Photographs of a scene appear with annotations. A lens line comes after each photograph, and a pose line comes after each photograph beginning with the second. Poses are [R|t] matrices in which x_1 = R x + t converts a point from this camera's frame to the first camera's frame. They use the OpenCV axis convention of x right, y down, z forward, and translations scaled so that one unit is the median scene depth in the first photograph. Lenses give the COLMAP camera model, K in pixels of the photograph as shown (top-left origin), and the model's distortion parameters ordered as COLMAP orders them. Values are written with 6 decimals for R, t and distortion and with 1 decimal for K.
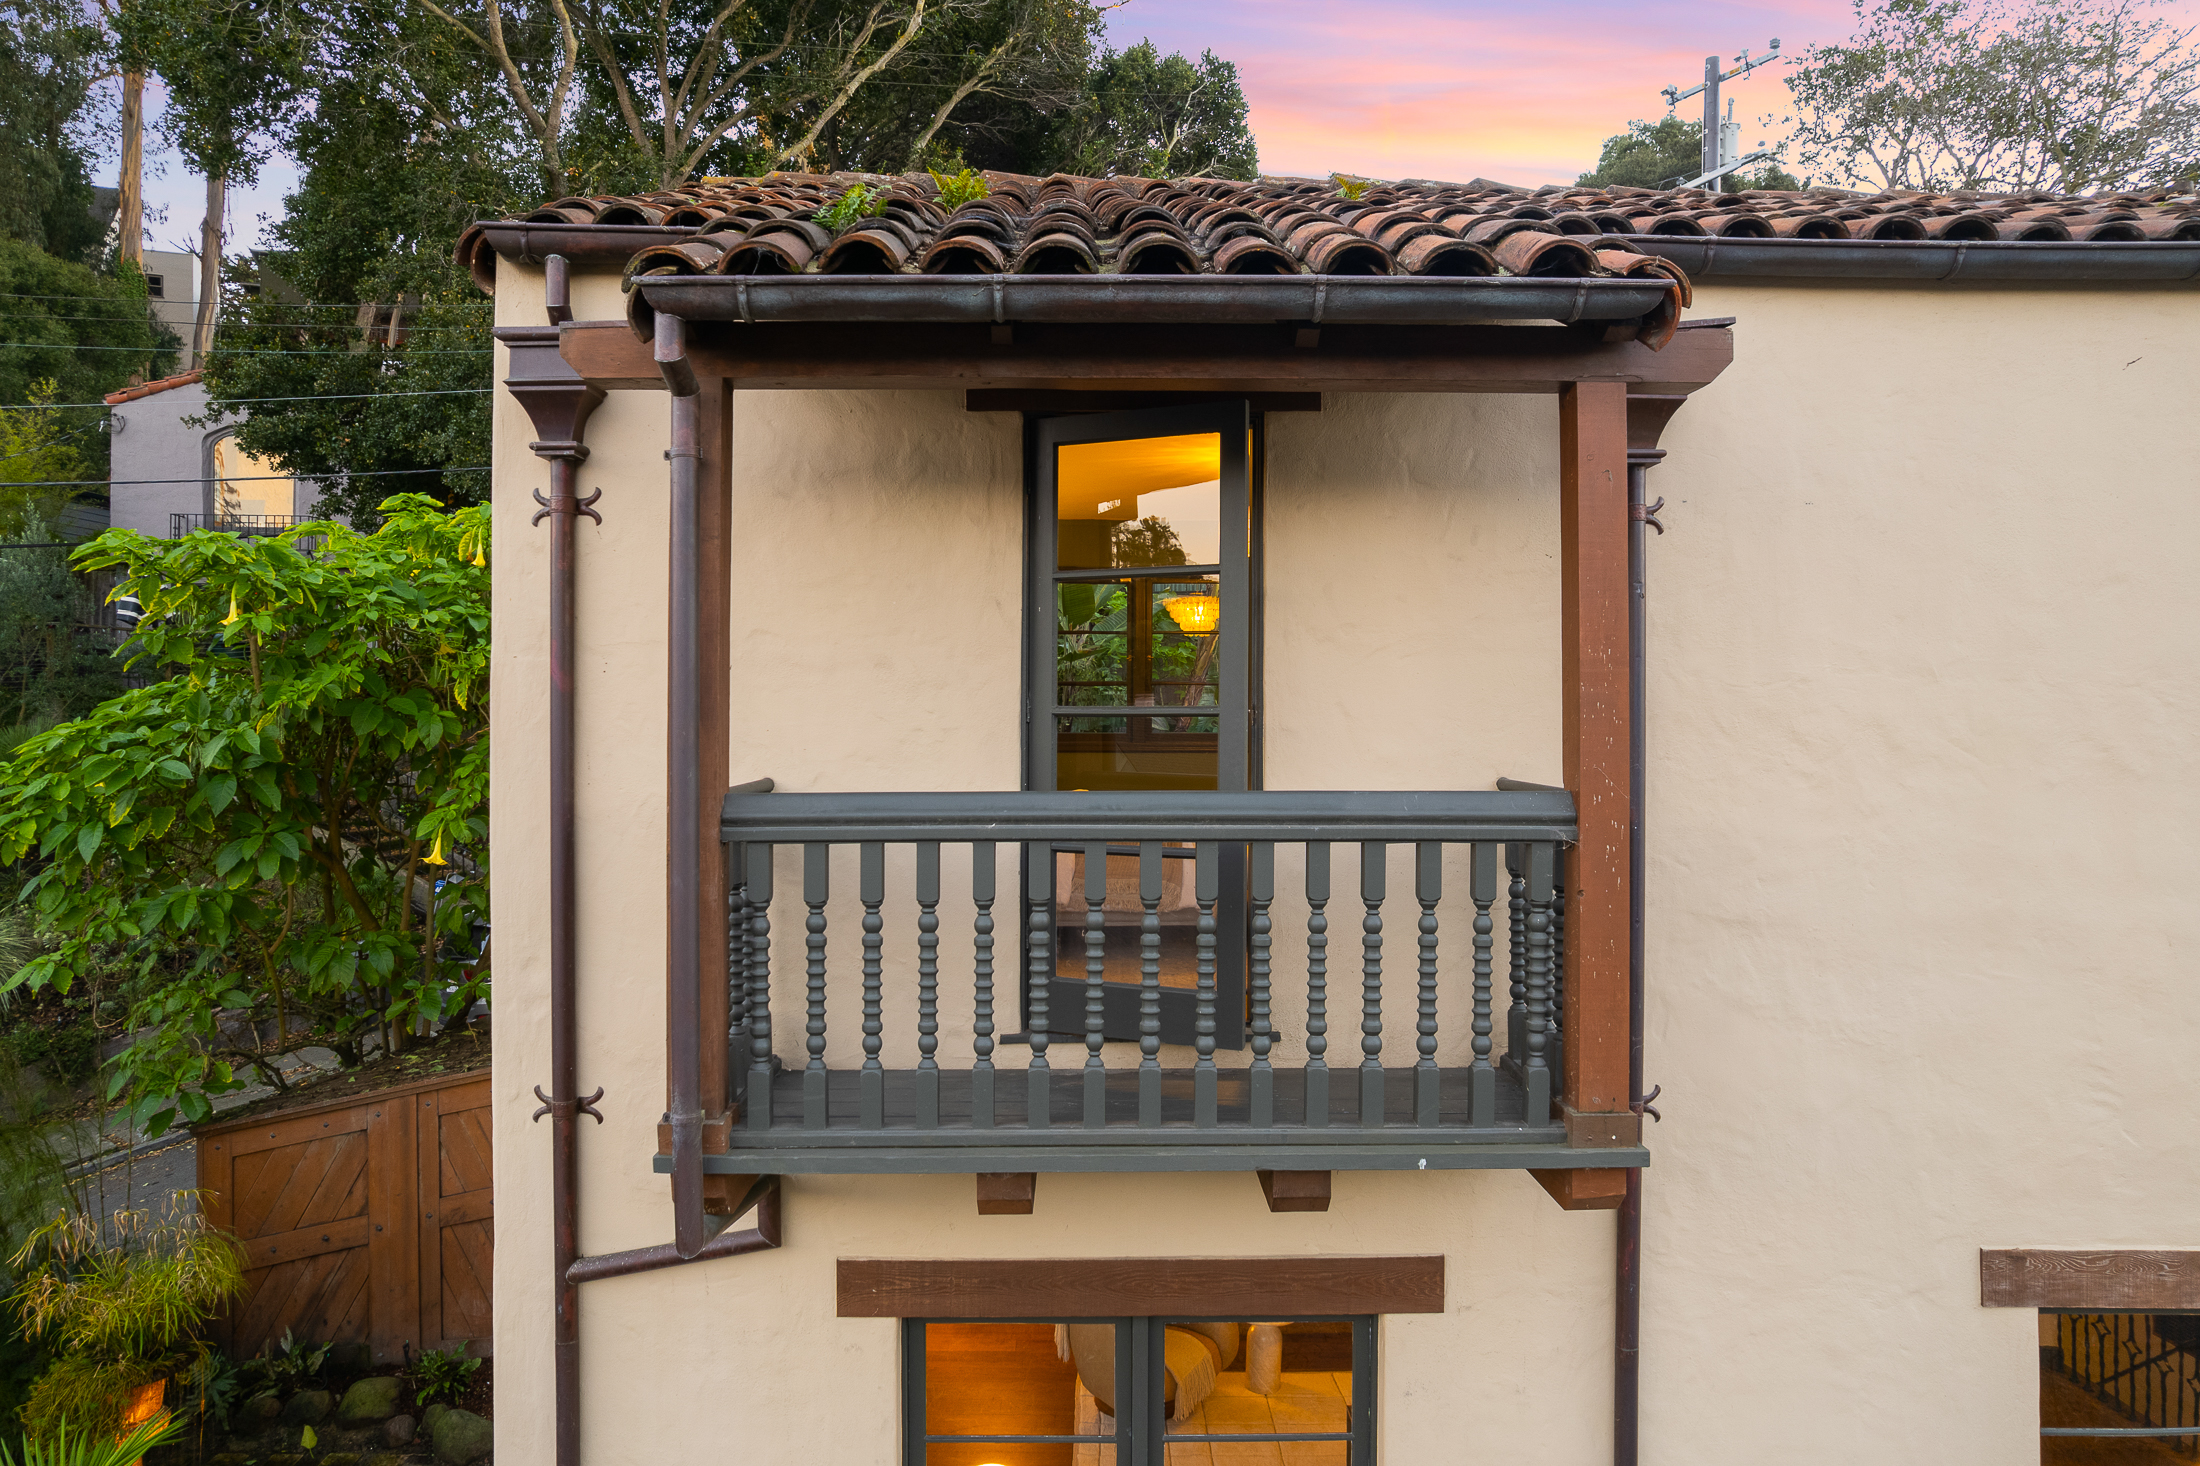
lens RADIAL K [[1427.0, 0, 1100.0], [0, 1427.0, 733.0], [0, 0, 1]] dist [-0.086176, 0.076223]
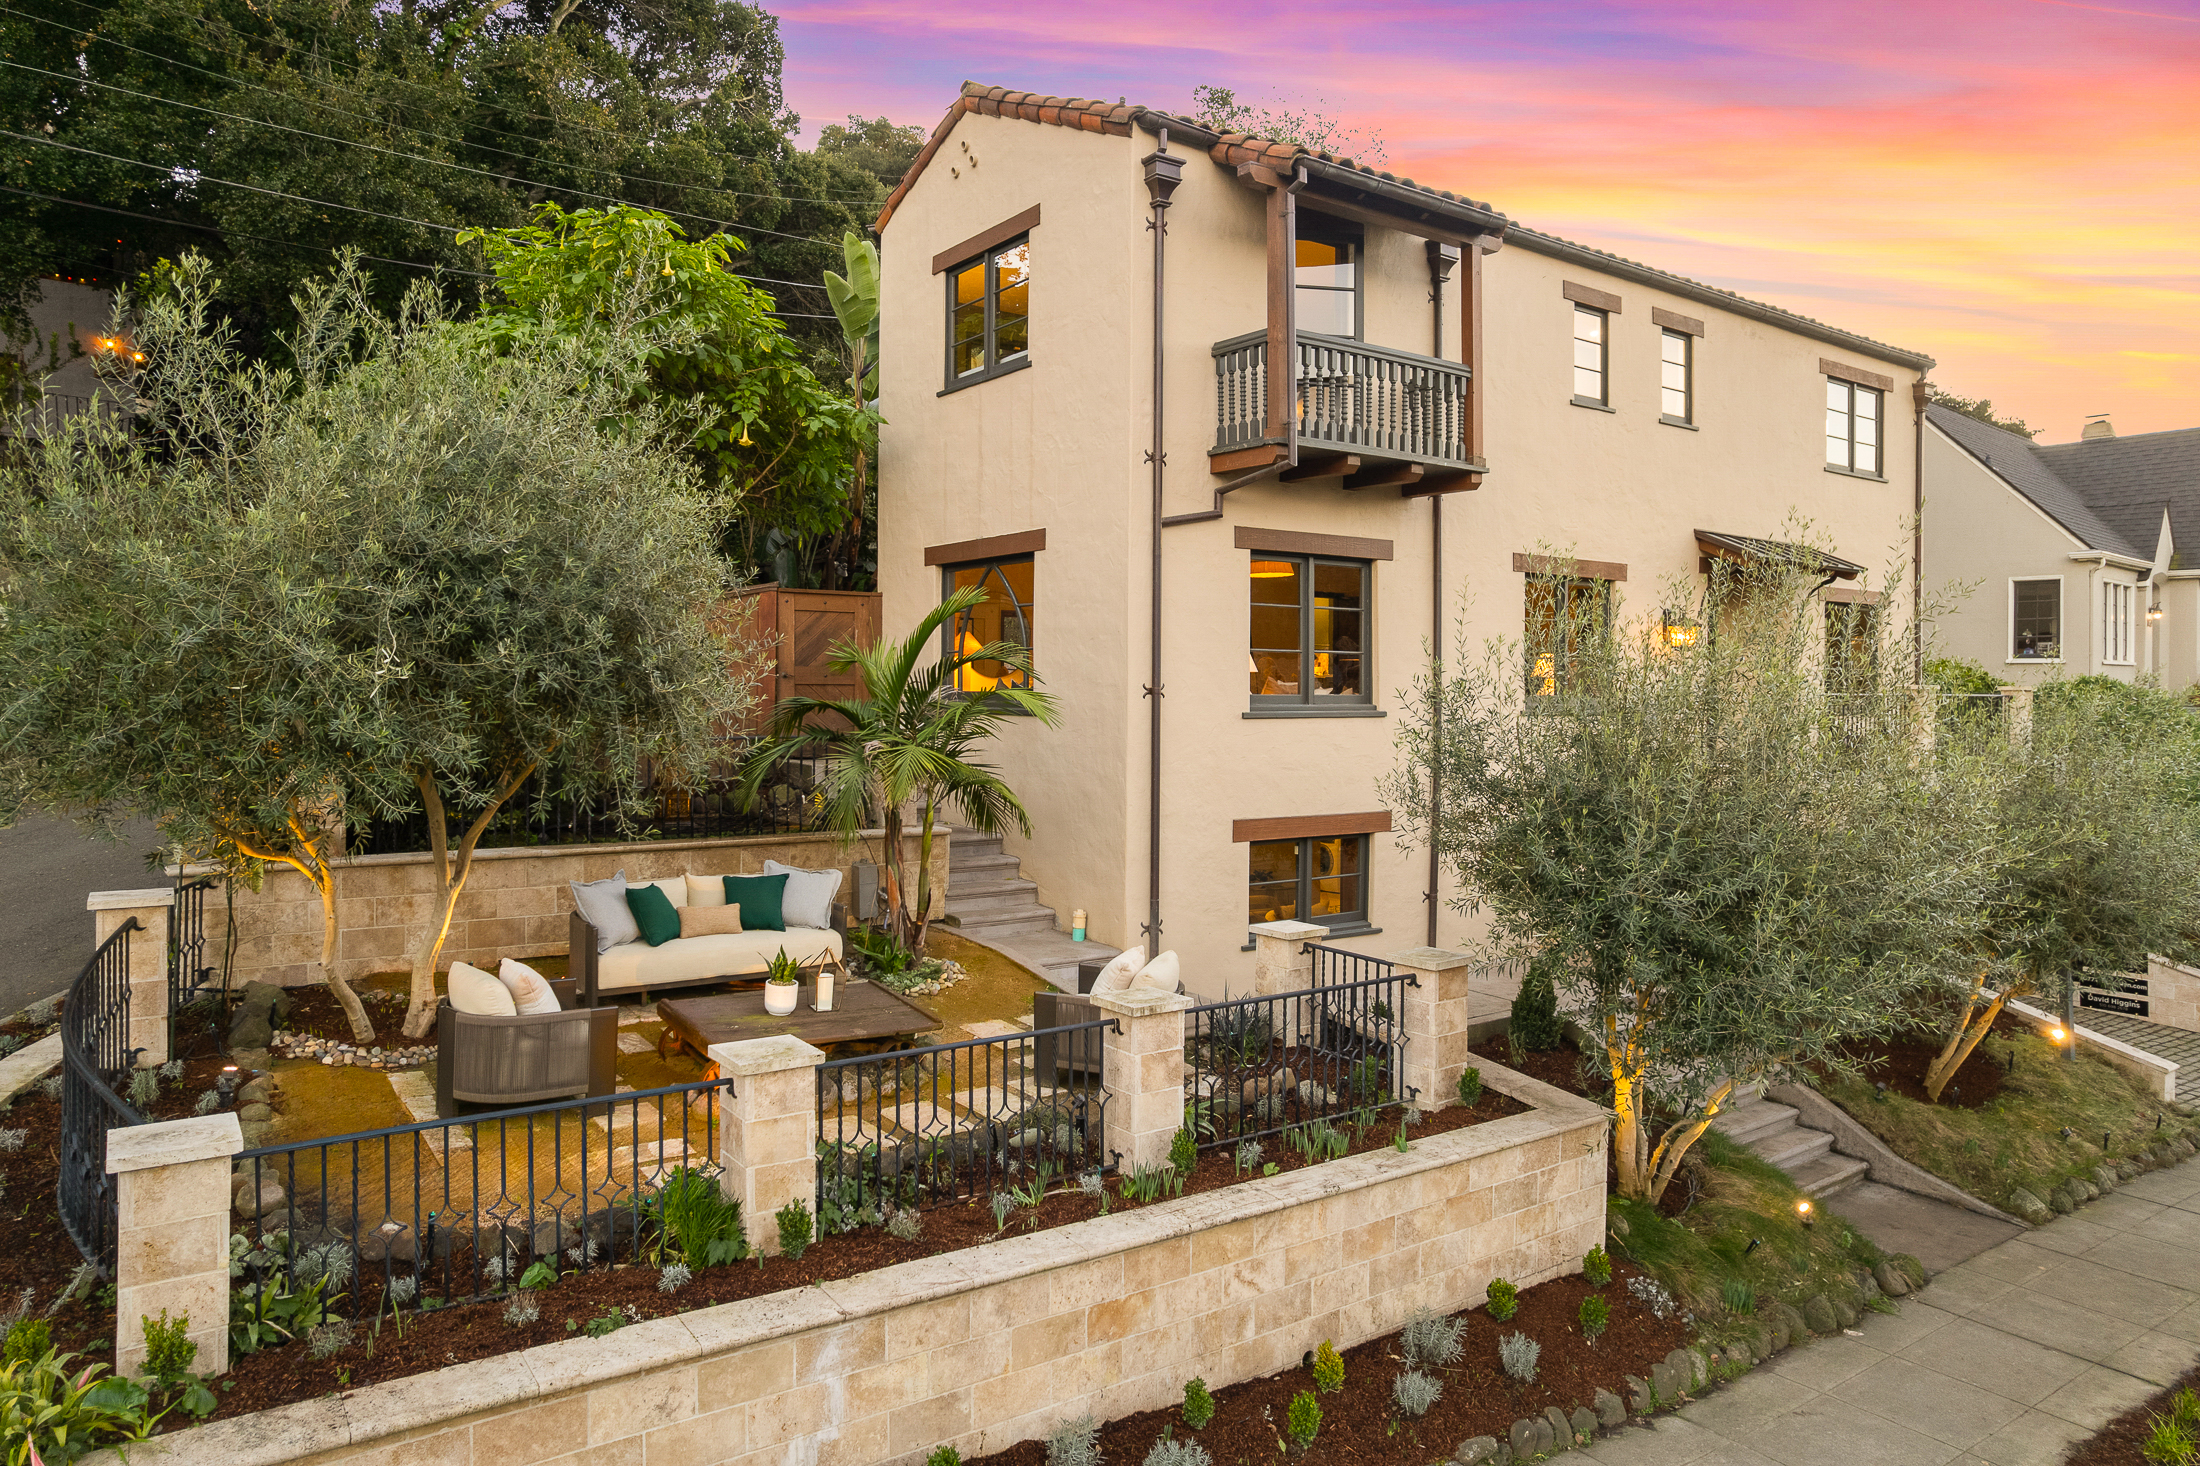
lens RADIAL K [[1432.8, 0, 1094.6], [0, 1432.8, 721.1], [0, 0, 1]] dist [-0.088876, 0.080041]
pose [[0.818430, -0.007530, 0.574557, -1.121310], [-0.000836, 0.999897, 0.014295, 0.404017], [-0.574605, -0.012180, 0.818340, -0.609789]]
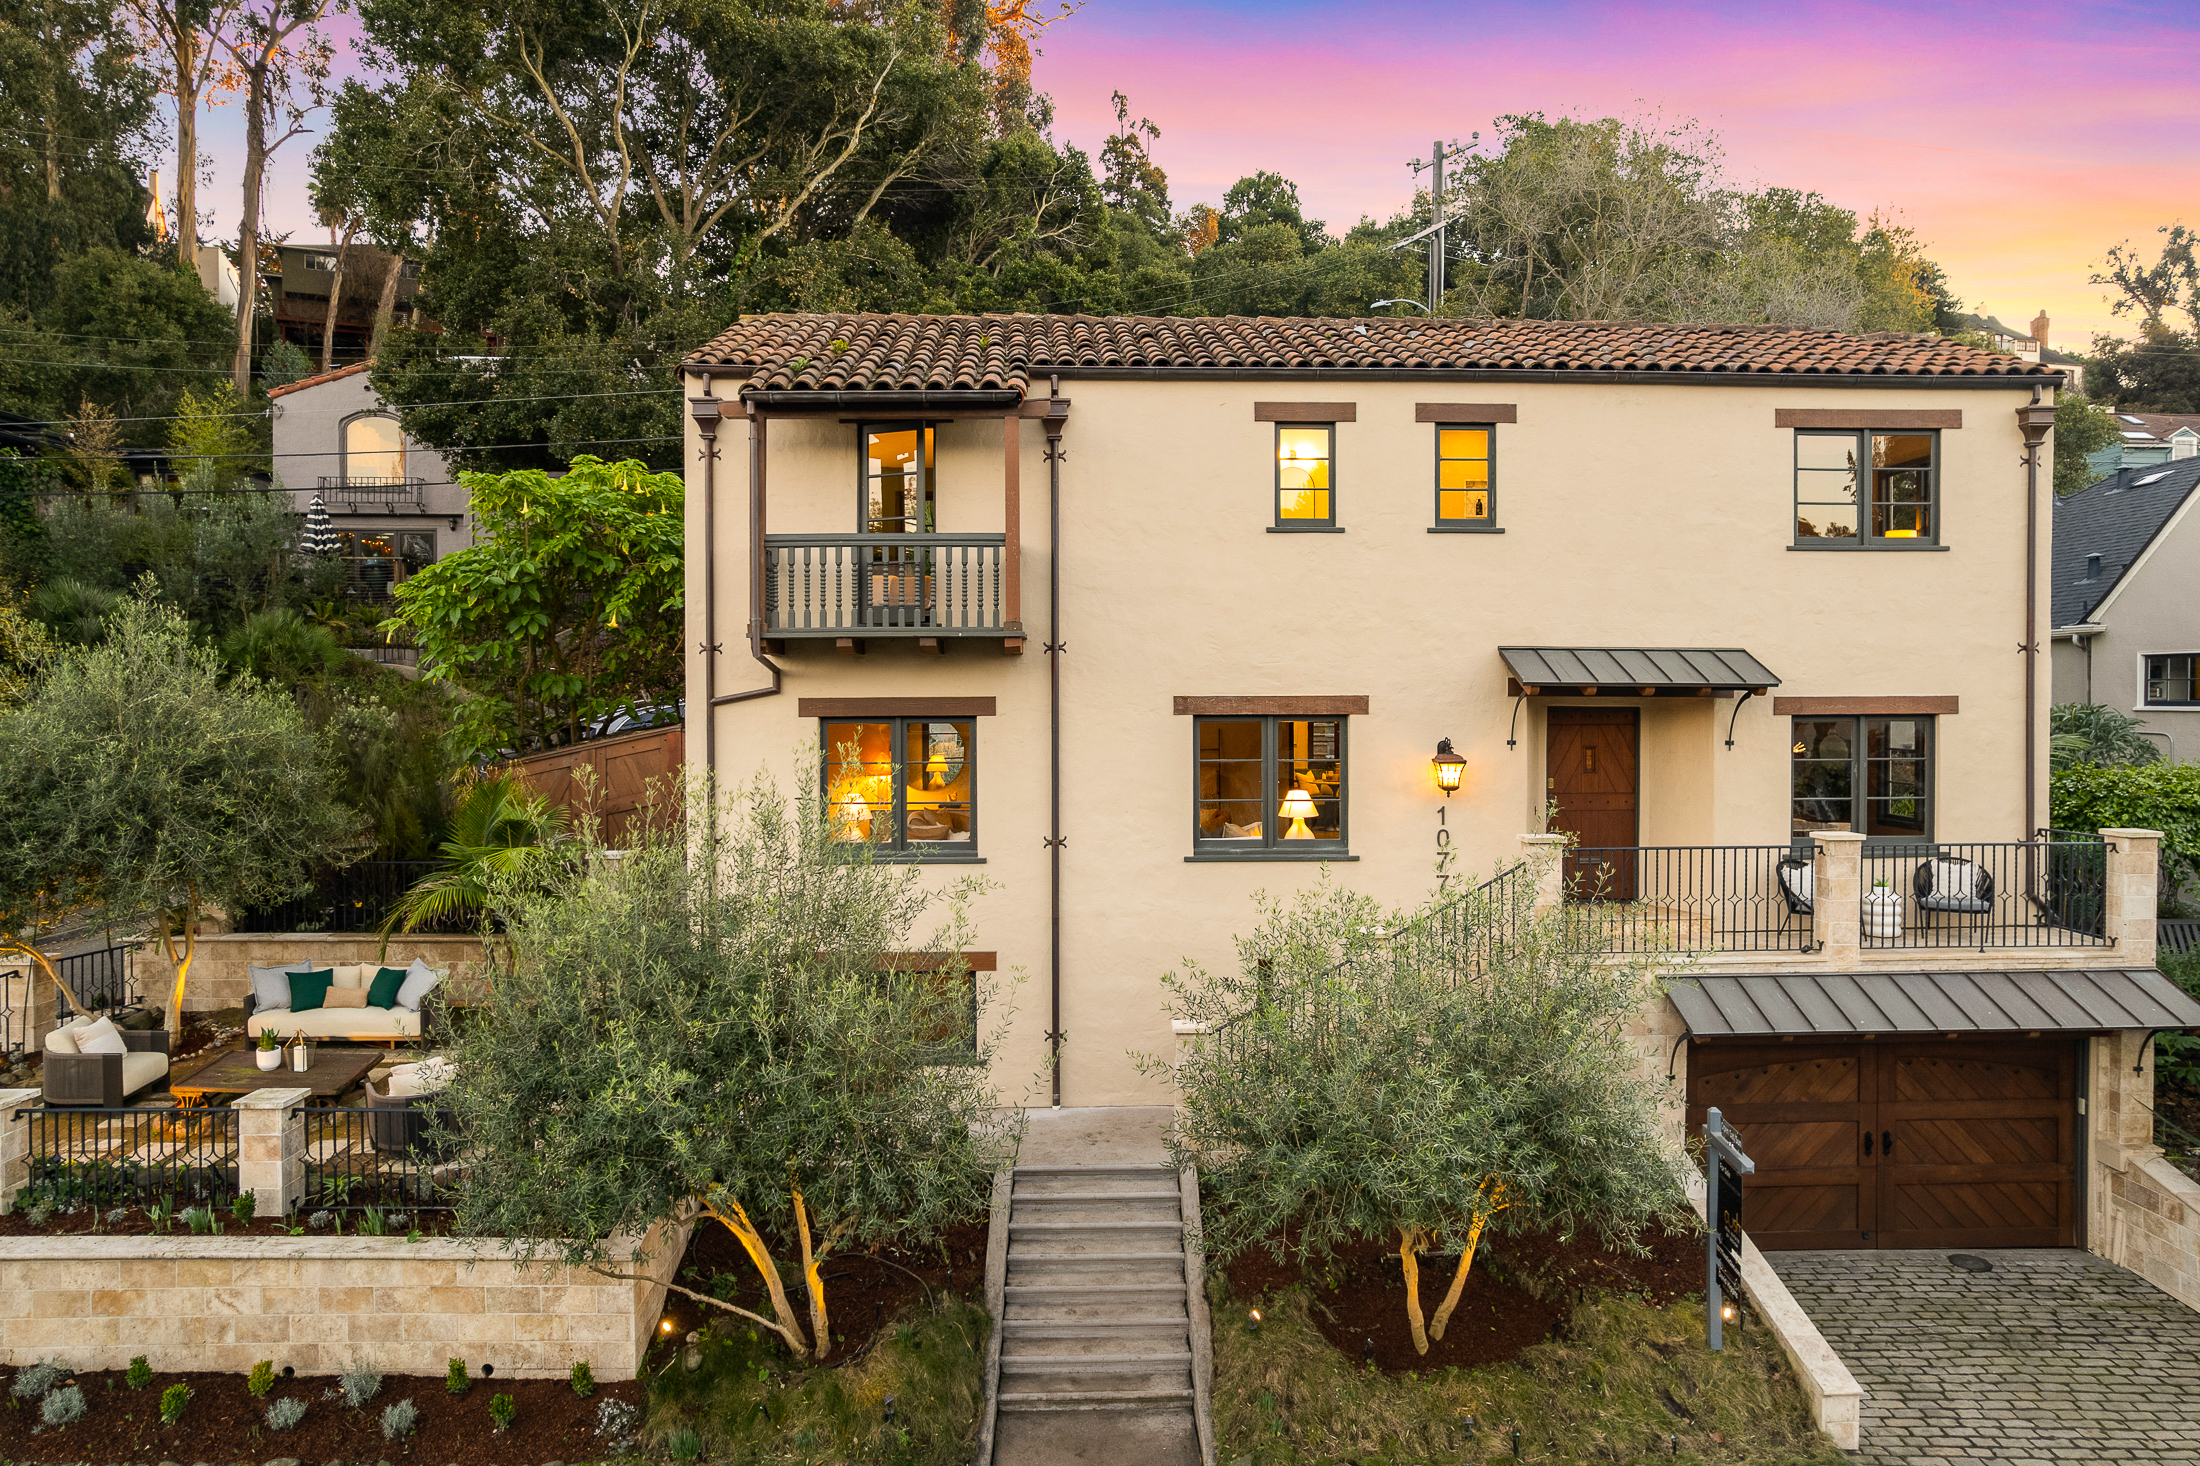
lens RADIAL K [[1427.0, 0, 1100.0], [0, 1427.0, 733.0], [0, 0, 1]] dist [-0.086176, 0.076223]
pose [[0.999847, -0.005026, 0.016736, 0.242091], [0.004720, 0.999822, 0.018285, 0.227706], [-0.016825, -0.018204, 0.999693, -1.219074]]
